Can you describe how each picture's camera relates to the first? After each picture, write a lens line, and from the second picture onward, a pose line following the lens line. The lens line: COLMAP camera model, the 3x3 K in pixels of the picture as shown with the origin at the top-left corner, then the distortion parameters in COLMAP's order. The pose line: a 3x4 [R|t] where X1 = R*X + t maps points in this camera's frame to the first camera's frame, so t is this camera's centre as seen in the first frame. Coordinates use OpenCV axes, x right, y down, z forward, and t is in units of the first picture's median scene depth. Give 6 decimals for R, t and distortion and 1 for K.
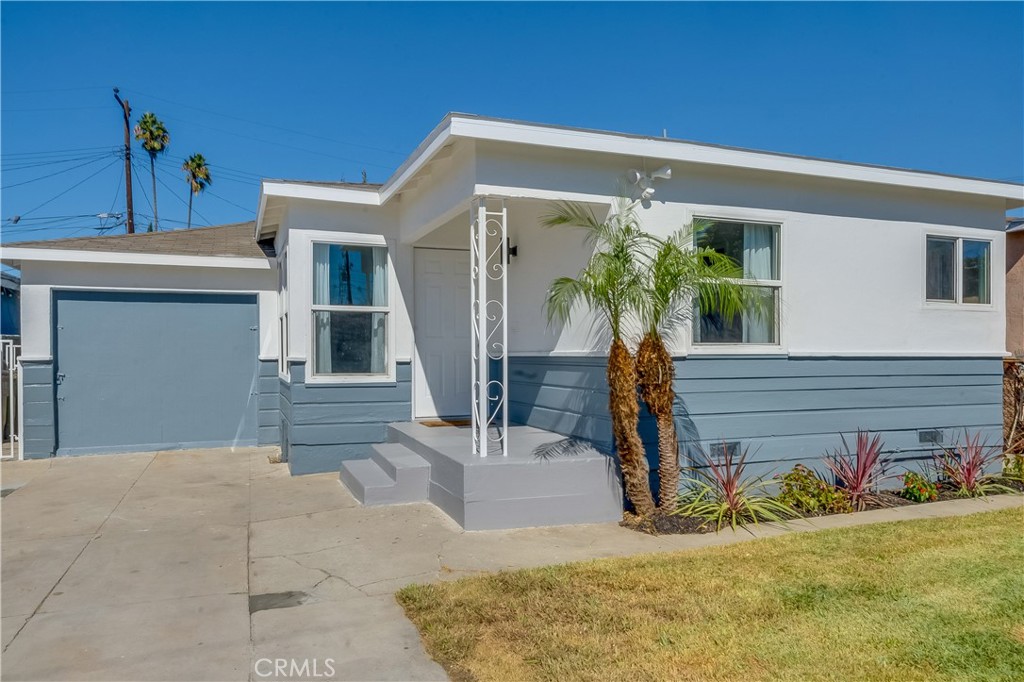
lens RADIAL K [[642.2, 0, 476.6], [0, 642.2, 357.6], [0, 0, 1]] dist [0.016513, 0.000270]
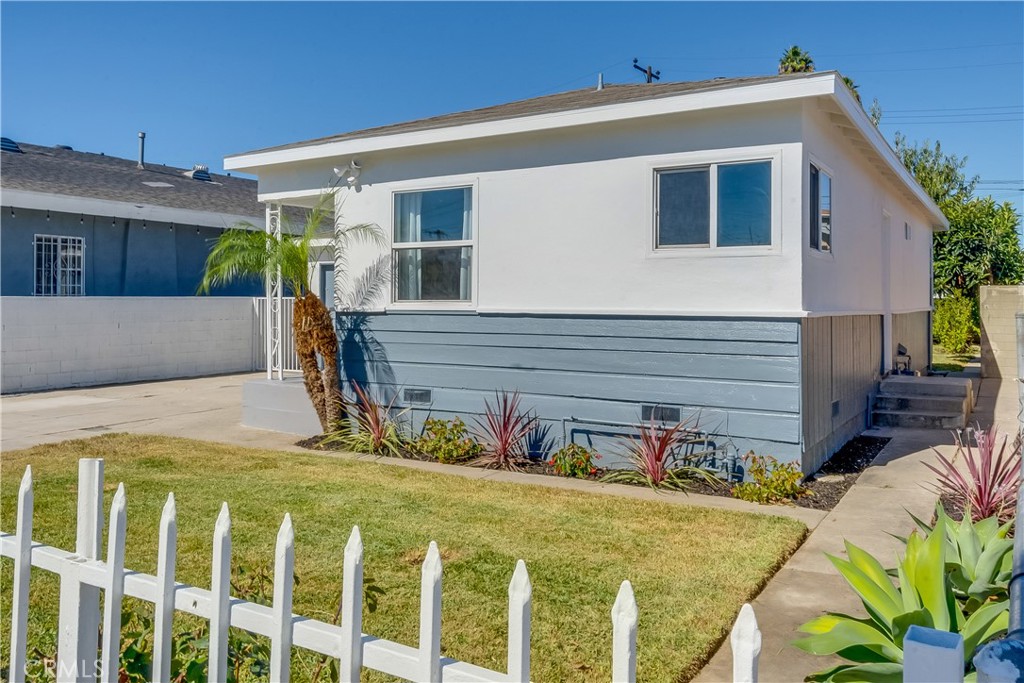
lens RADIAL K [[791.4, 0, 520.6], [0, 791.4, 306.8], [0, 0, 1]] dist [0.034531, -0.006907]
pose [[0.641254, 0.000679, -0.767328, 1.420807], [-0.015105, 0.999817, -0.011739, 0.001849], [0.767180, 0.019118, 0.641147, 0.229541]]
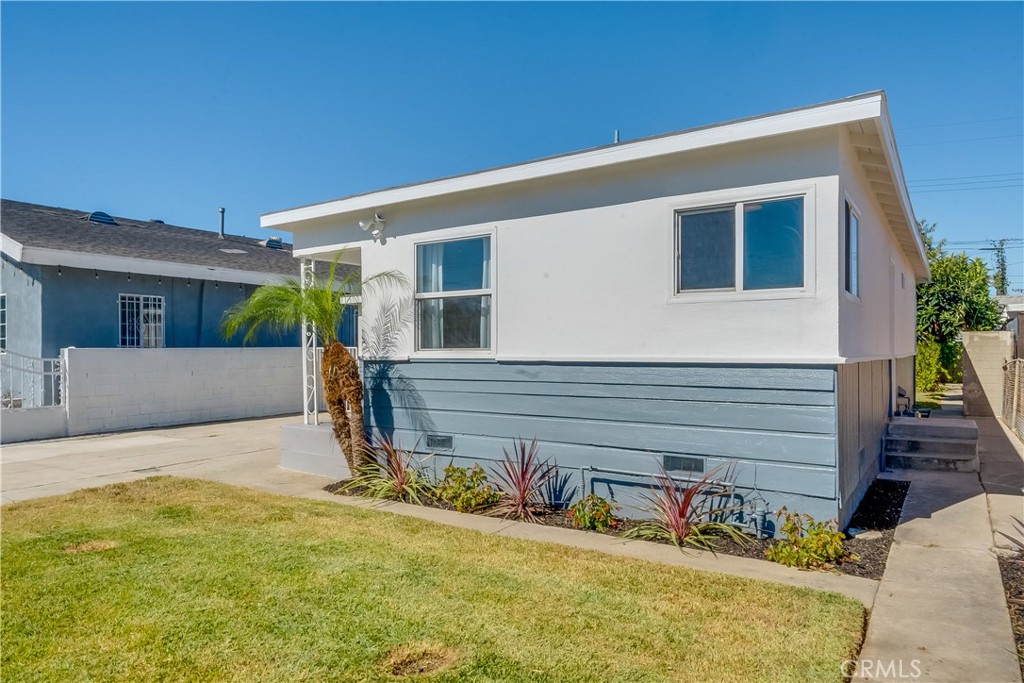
lens RADIAL K [[642.2, 0, 520.8], [0, 642.2, 362.7], [0, 0, 1]] dist [0.016513, 0.000270]
pose [[0.607445, 0.007228, -0.794329, 1.260969], [-0.008516, 0.999960, 0.002586, -0.001997], [0.794316, 0.005194, 0.607482, 0.381639]]
